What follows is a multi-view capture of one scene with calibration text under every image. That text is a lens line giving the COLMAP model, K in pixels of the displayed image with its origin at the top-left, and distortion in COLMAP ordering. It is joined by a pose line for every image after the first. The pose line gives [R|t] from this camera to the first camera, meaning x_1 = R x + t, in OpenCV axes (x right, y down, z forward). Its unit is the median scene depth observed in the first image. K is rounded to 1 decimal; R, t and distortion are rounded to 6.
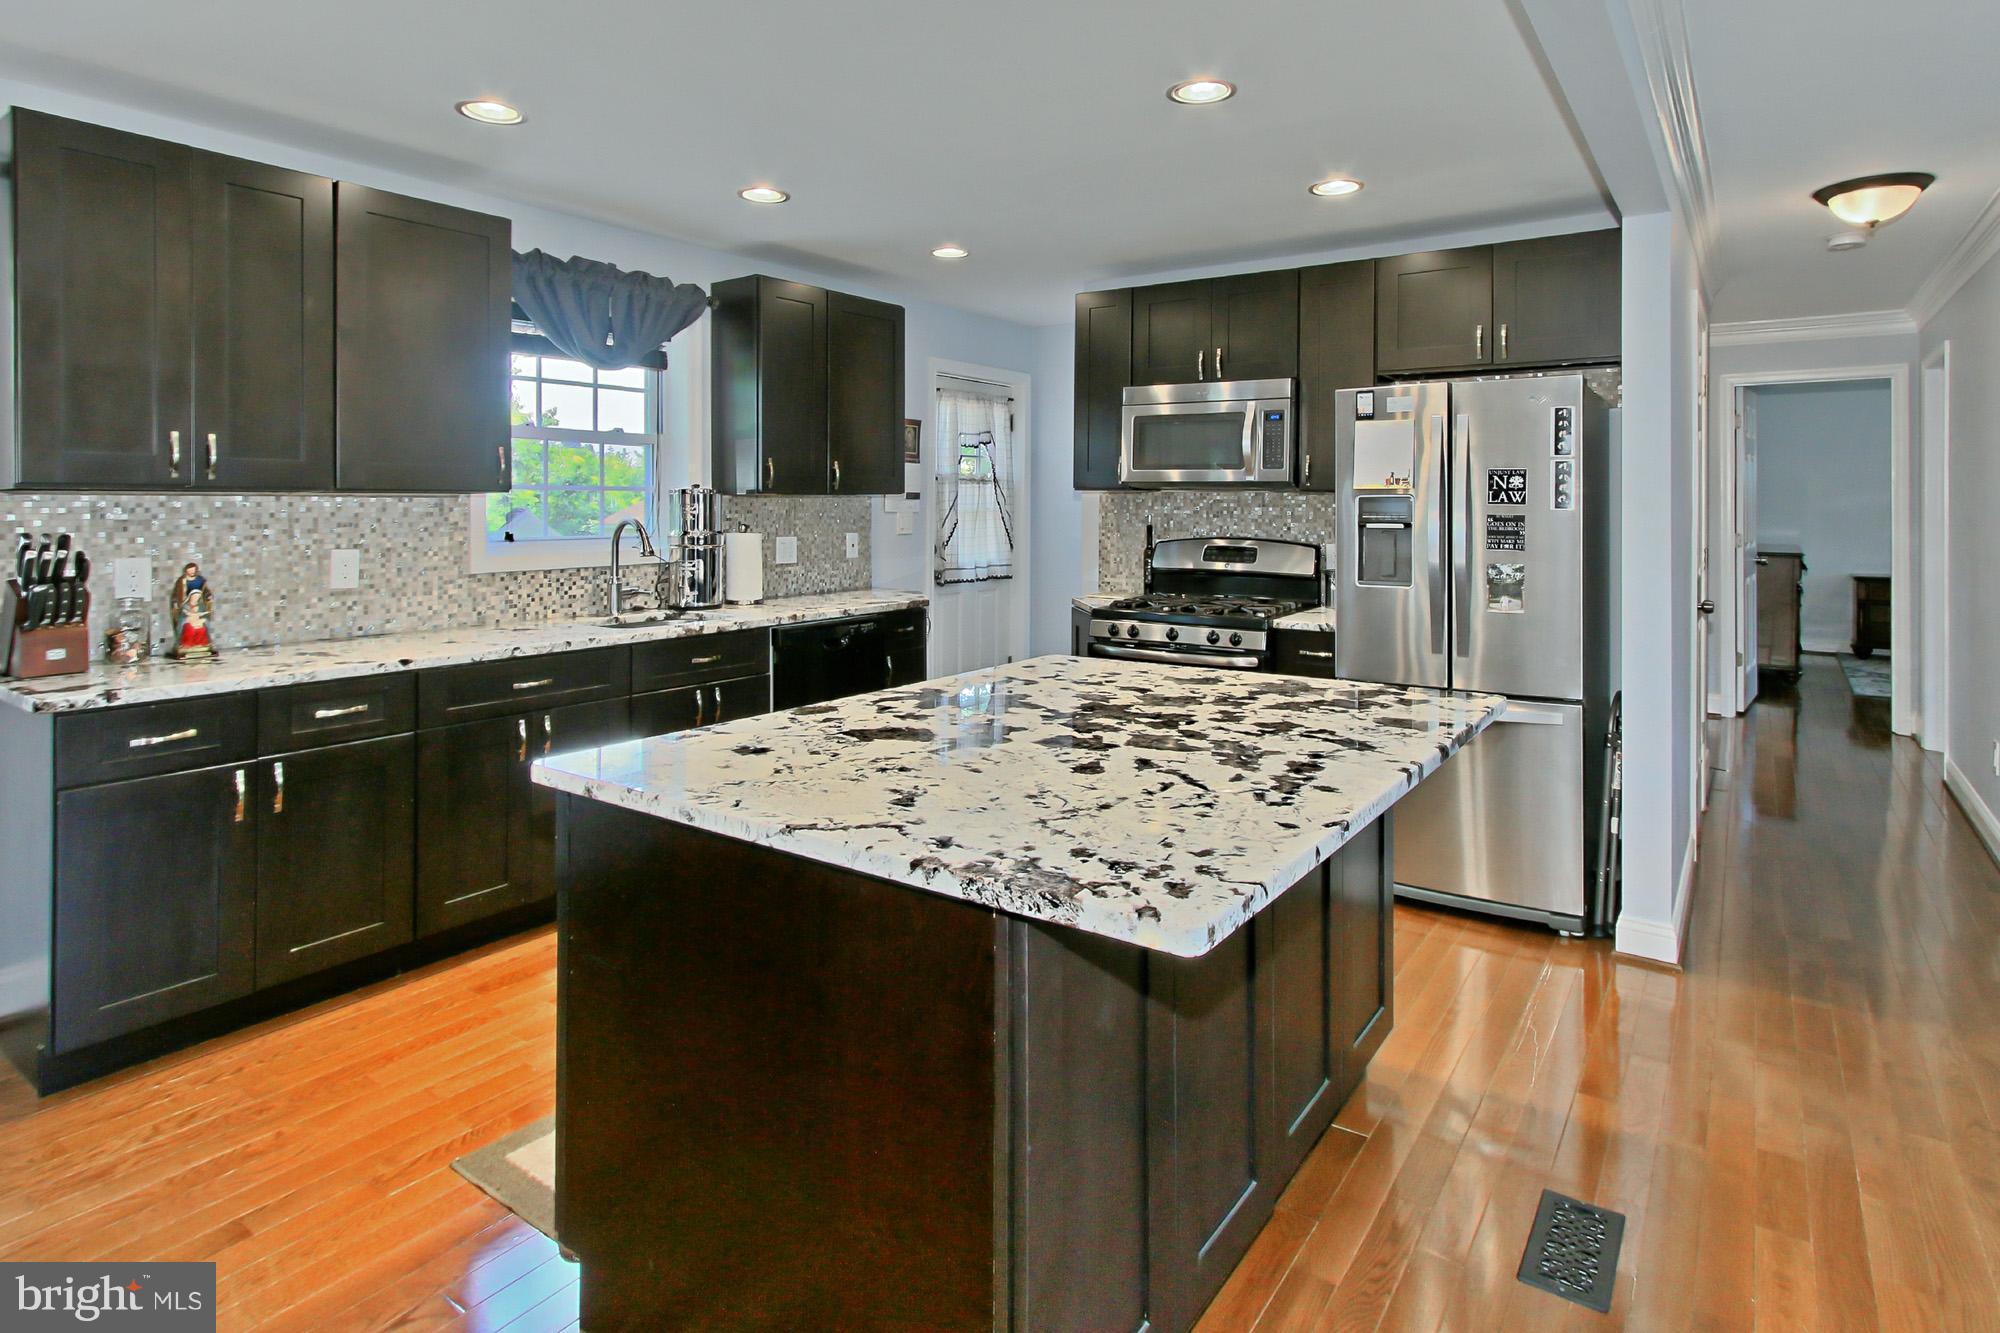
lens RADIAL K [[1086.4, 0, 1004.7], [0, 1086.4, 514.6], [0, 0, 1]] dist [0.006457, 0.000117]
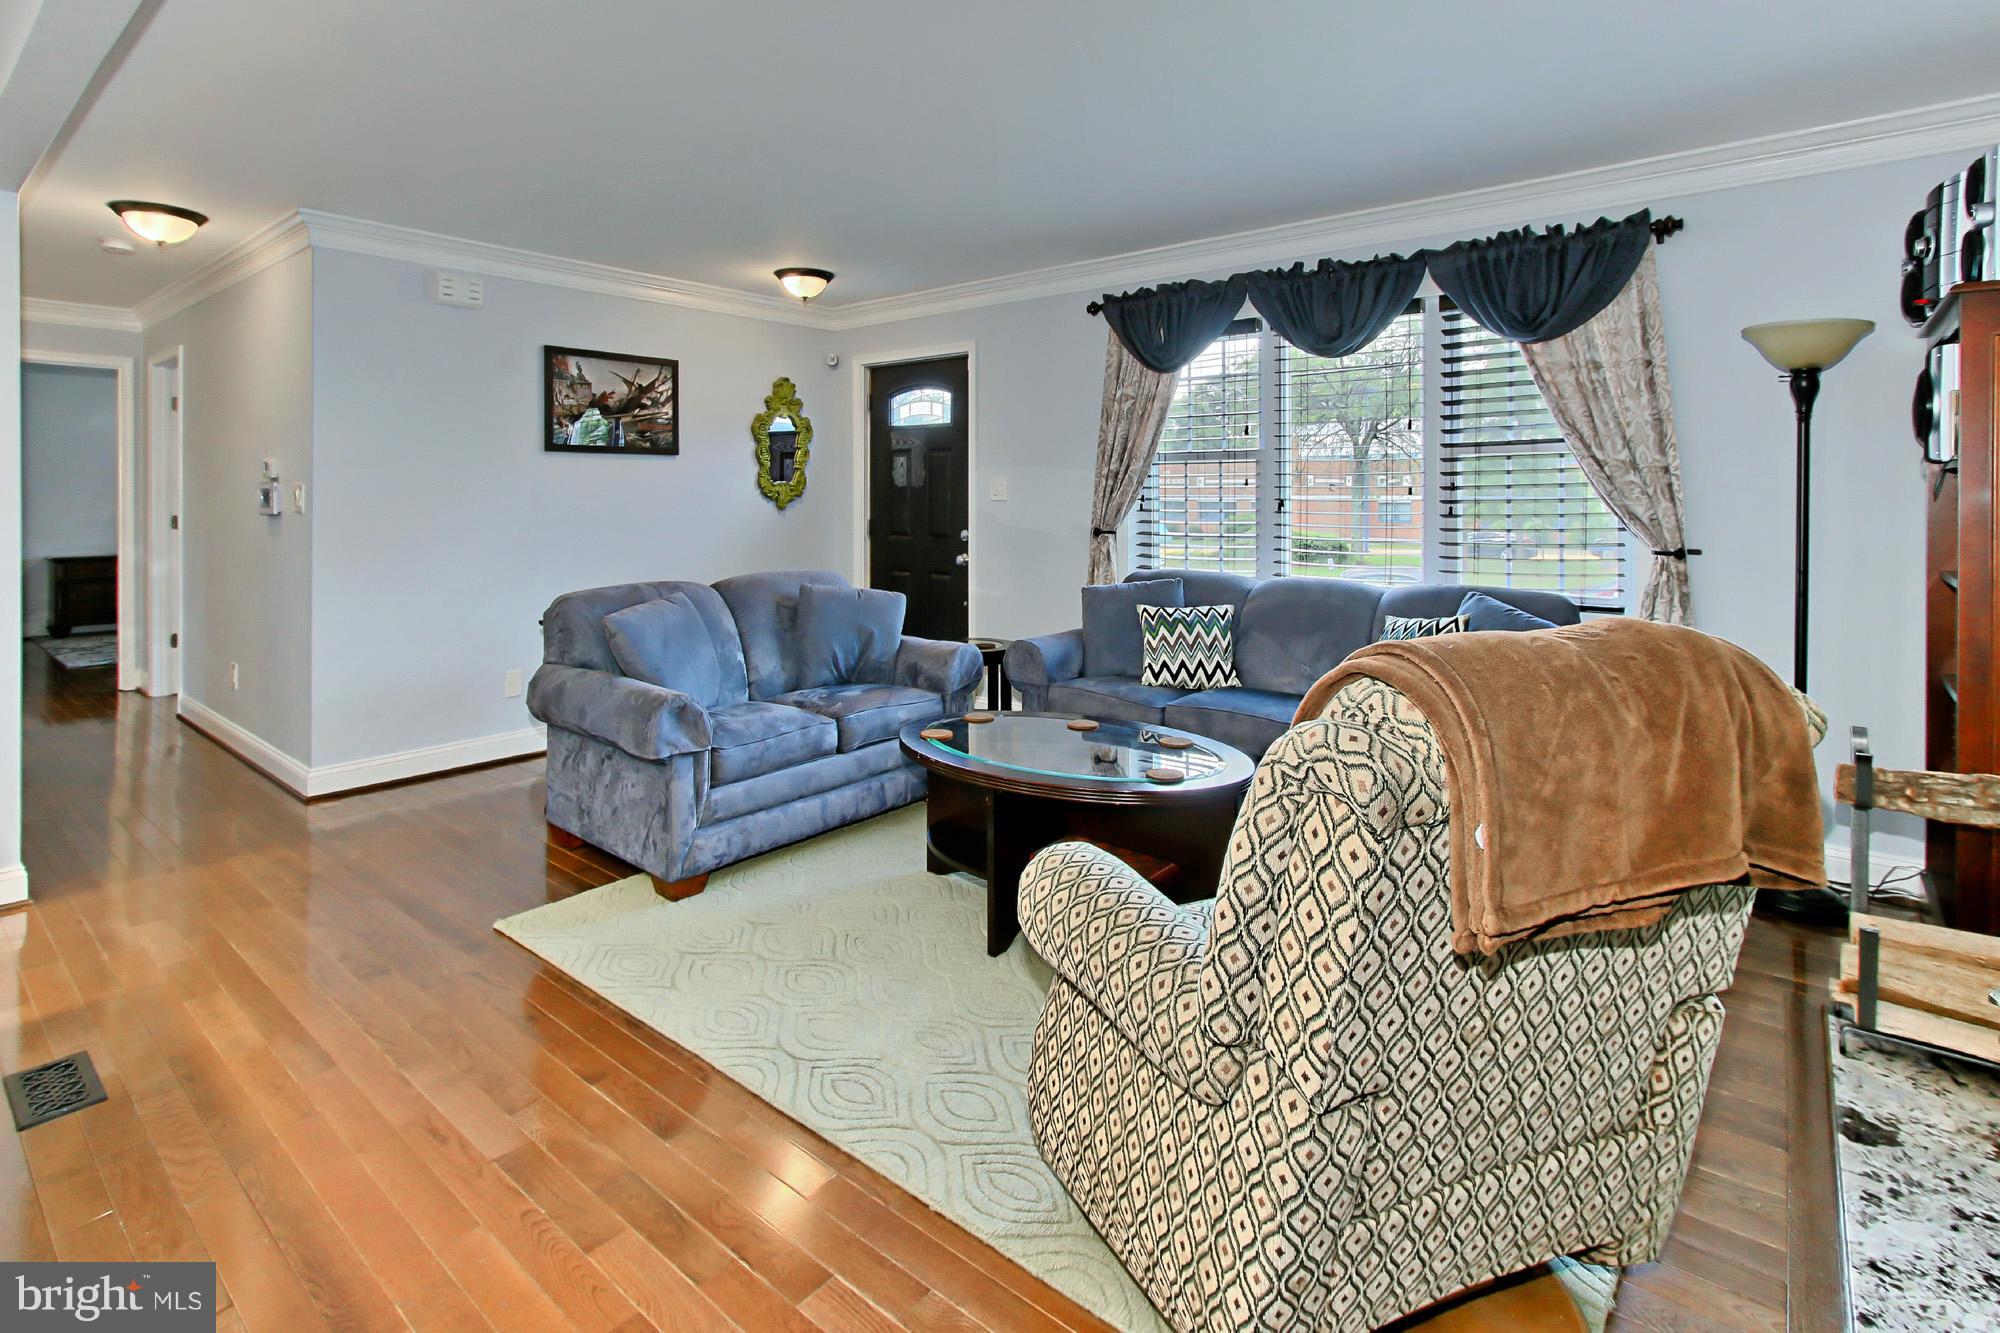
lens RADIAL K [[991.2, 0, 1016.7], [0, 991.2, 670.2], [0, 0, 1]] dist [-0.003860, 0.003451]
pose [[0.092006, -0.170362, 0.981077, -0.365623], [0.003982, 0.985311, 0.170724, 0.025247], [-0.995750, -0.011801, 0.091333, -0.078919]]
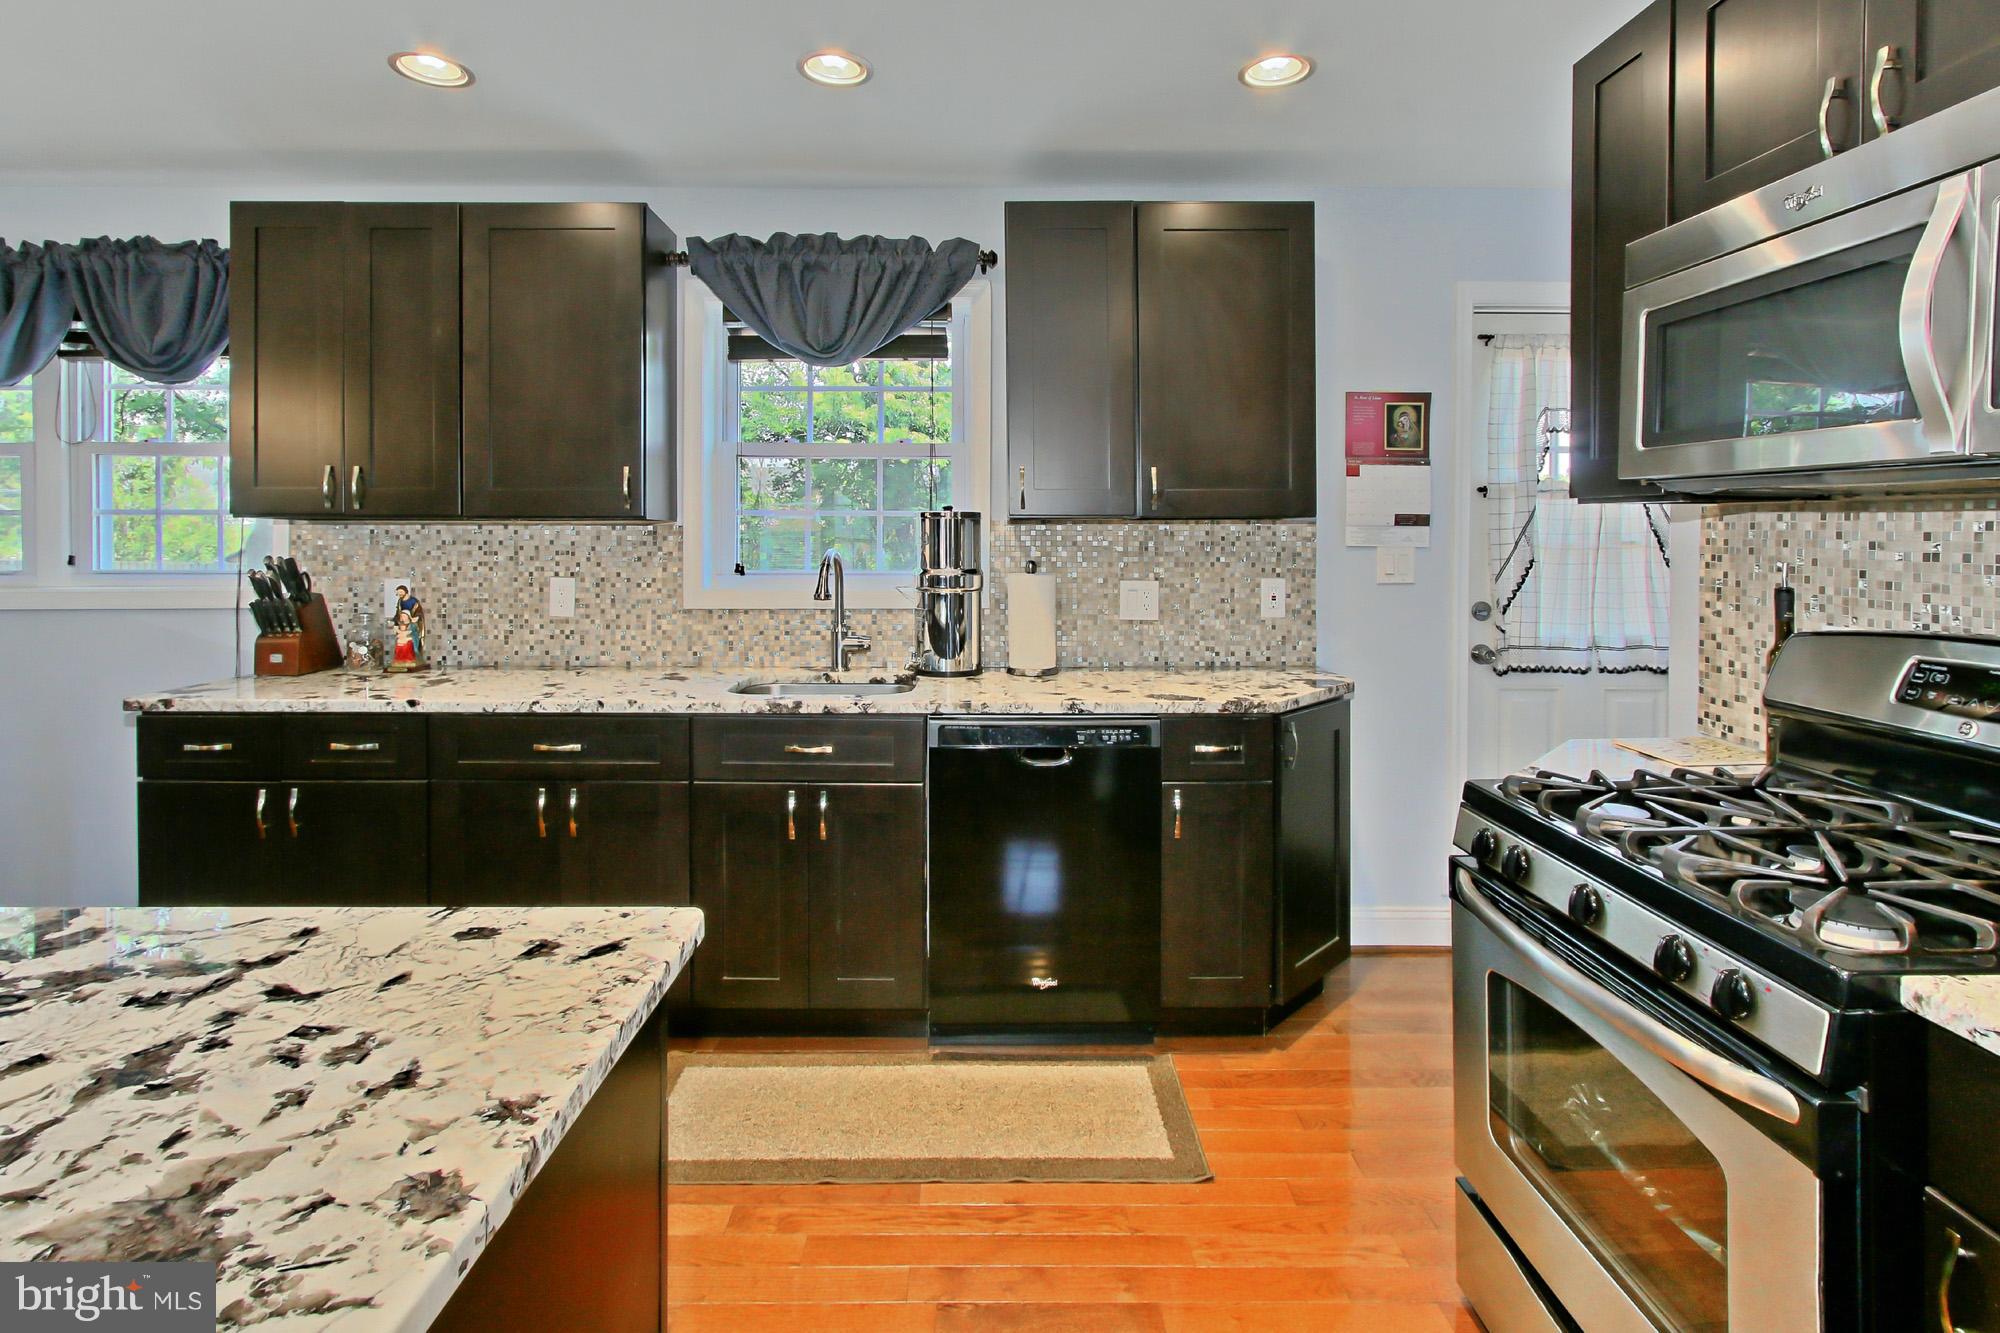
lens RADIAL K [[991.2, 0, 1014.1], [0, 991.2, 540.7], [0, 0, 1]] dist [-0.003860, 0.003451]
pose [[0.581532, 0.007695, -0.813487, 0.351503], [-0.009764, 0.999949, 0.002478, -0.007755], [0.813465, 0.006502, 0.581577, 0.761971]]
